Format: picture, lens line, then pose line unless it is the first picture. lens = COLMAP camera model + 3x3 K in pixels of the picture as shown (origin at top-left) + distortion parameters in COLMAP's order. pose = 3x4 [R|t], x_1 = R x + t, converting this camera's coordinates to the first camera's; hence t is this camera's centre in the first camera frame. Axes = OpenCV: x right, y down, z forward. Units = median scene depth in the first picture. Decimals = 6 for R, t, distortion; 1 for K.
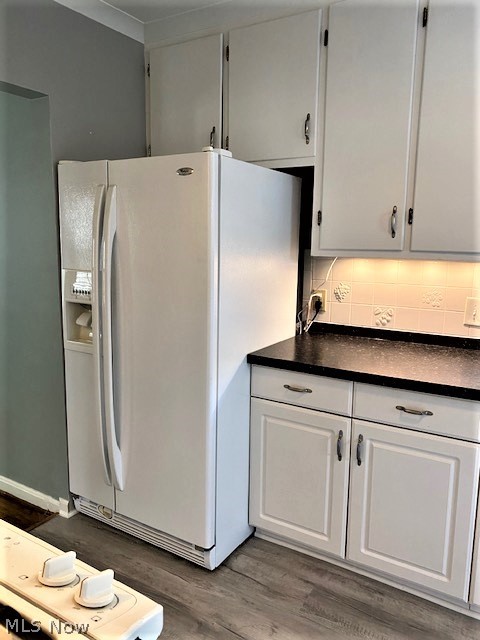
lens RADIAL K [[507.3, 0, 230.0], [0, 507.3, 319.5], [0, 0, 1]] dist [0.044201, -0.060824]
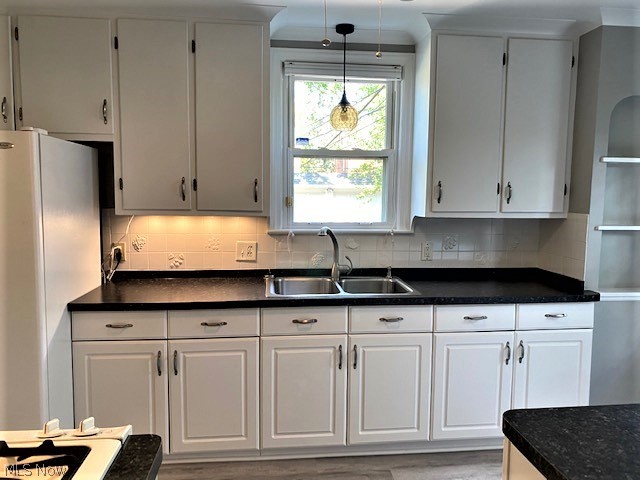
lens RADIAL K [[507.3, 0, 321.0], [0, 507.3, 240.1], [0, 0, 1]] dist [0.044201, -0.060824]
pose [[0.795549, -0.065304, 0.602359, -0.194464], [0.098256, 0.994920, -0.021906, 0.007967], [-0.597869, 0.076612, 0.797924, -0.259878]]
